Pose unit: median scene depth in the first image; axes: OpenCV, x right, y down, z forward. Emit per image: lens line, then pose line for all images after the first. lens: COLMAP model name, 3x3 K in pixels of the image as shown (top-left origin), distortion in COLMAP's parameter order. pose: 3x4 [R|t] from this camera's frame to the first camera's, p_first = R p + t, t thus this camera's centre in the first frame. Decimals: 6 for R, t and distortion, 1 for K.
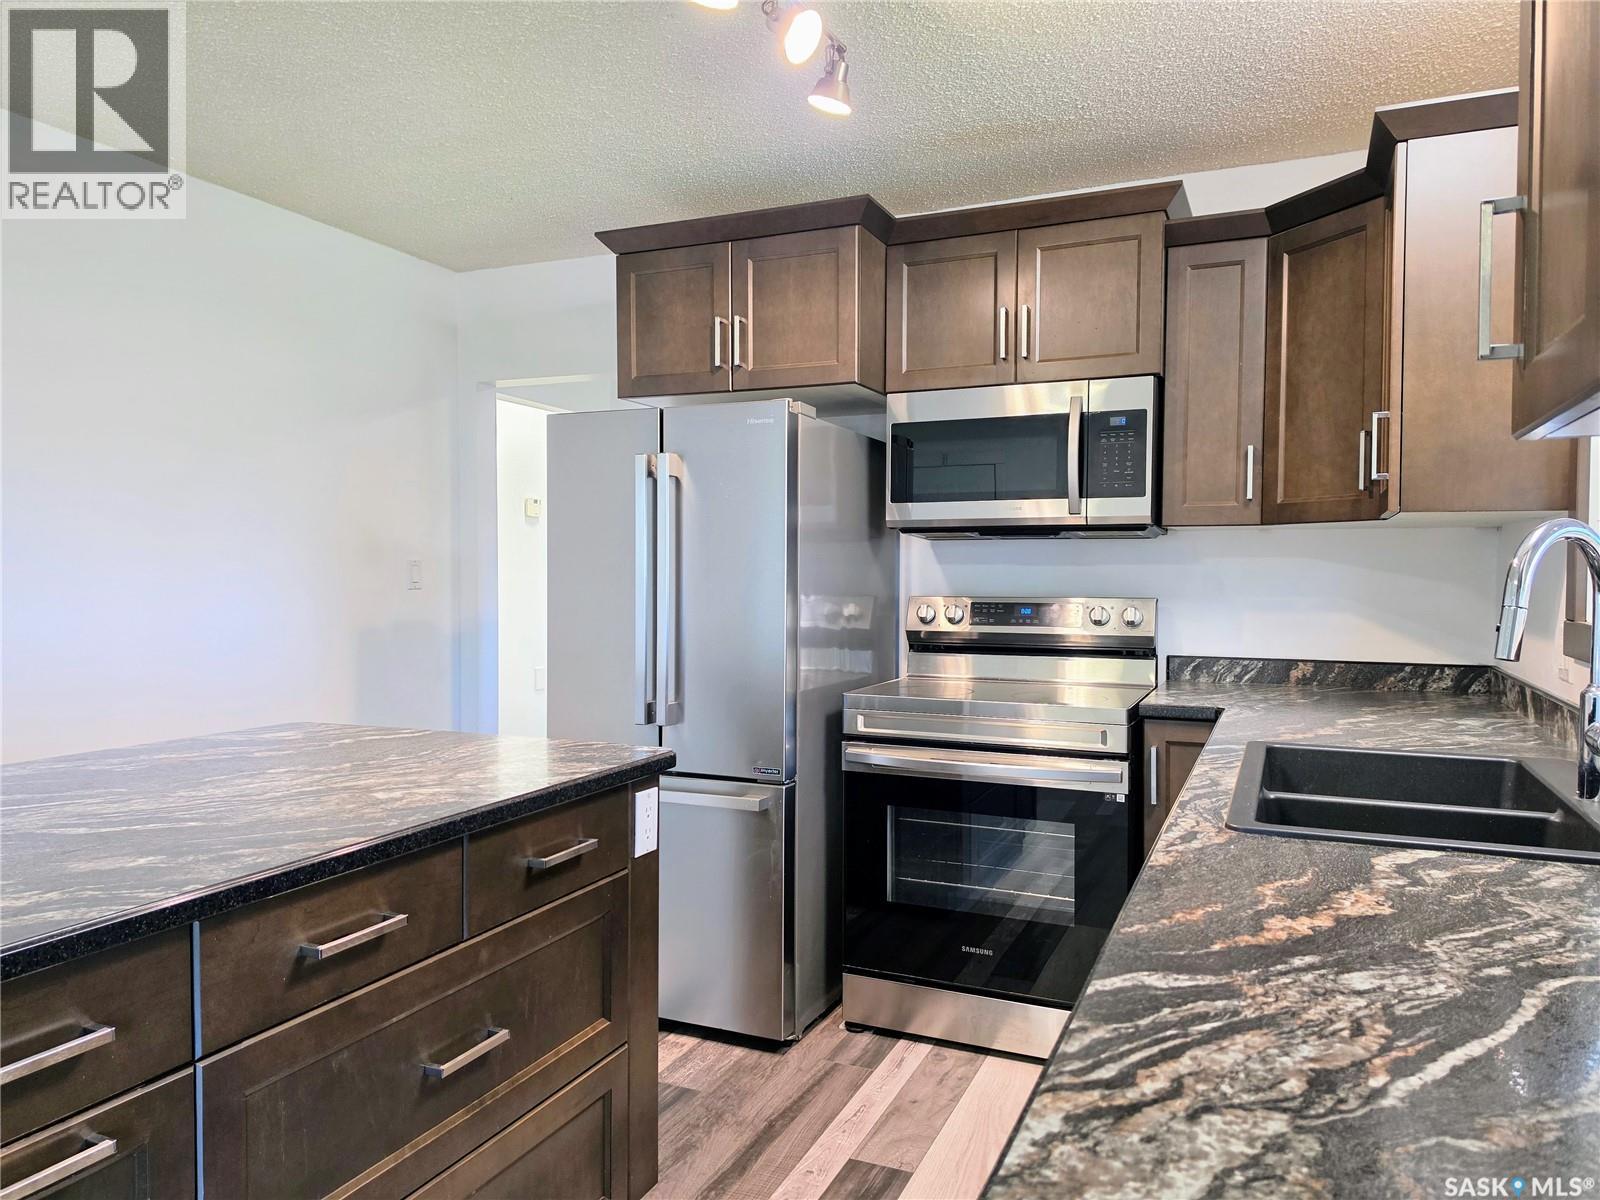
lens RADIAL K [[1090.5, 0, 802.9], [0, 1090.5, 592.5], [0, 0, 1]] dist [0.058649, -0.027437]
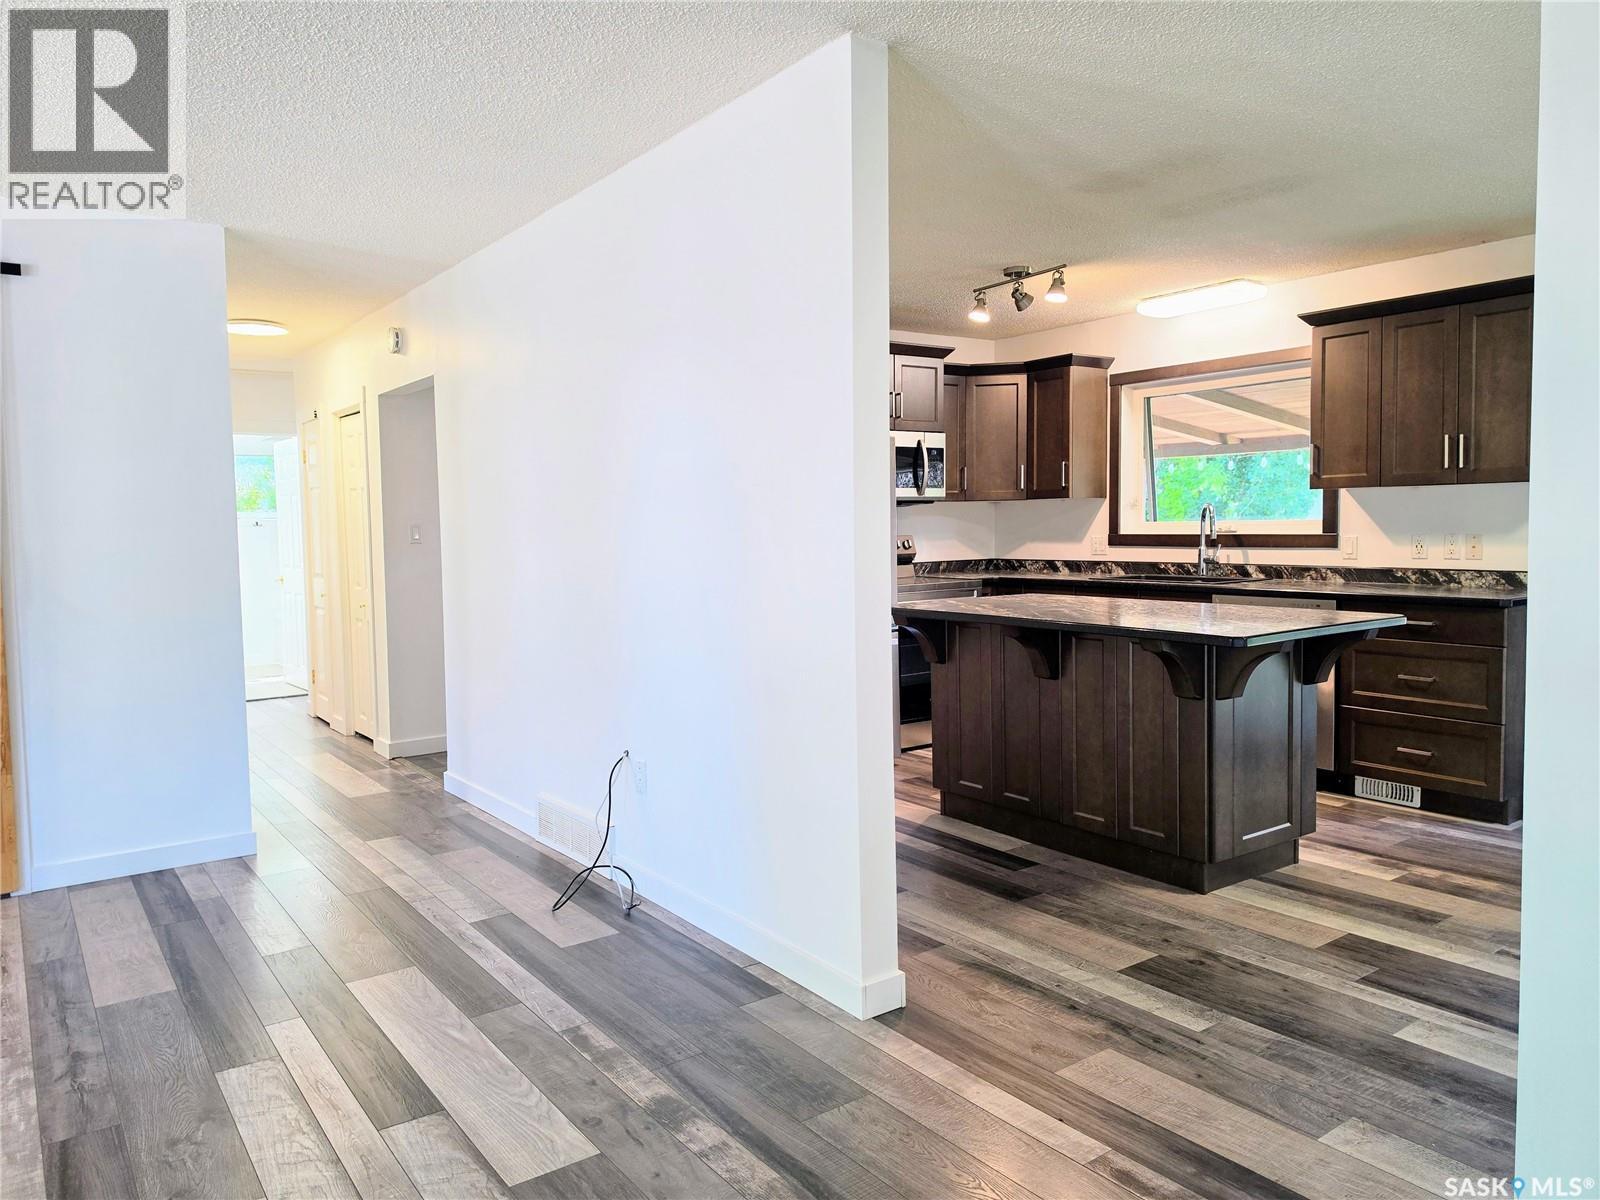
lens RADIAL K [[1090.5, 0, 798.8], [0, 1090.5, 586.1], [0, 0, 1]] dist [0.058649, -0.027437]
pose [[0.502146, -0.058880, 0.862776, -1.683279], [0.038906, 0.998207, 0.045478, -0.000524], [-0.863907, 0.010730, 0.503537, 0.140498]]
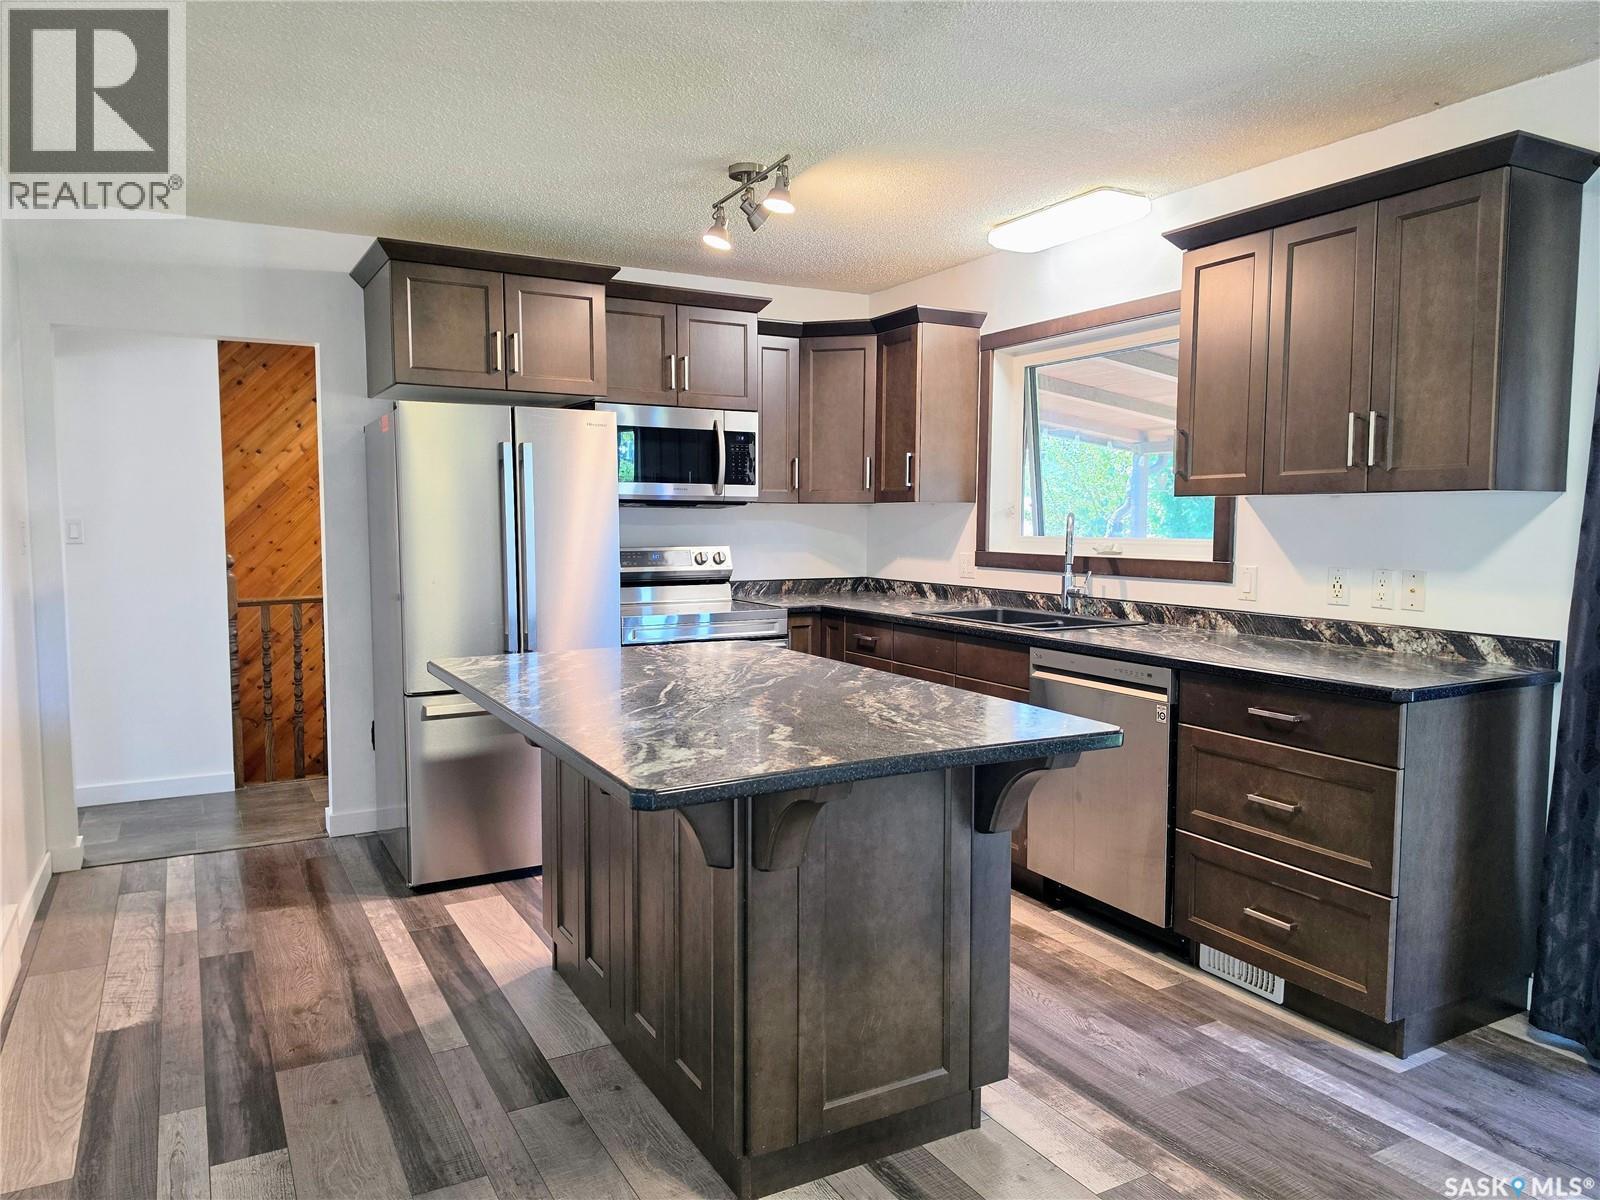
lens RADIAL K [[1090.5, 0, 797.1], [0, 1090.5, 605.8], [0, 0, 1]] dist [0.058649, -0.027437]
pose [[0.605039, -0.063128, 0.793689, -0.954375], [0.018536, 0.997698, 0.065224, -0.009885], [-0.795980, -0.024751, 0.604817, -0.064079]]
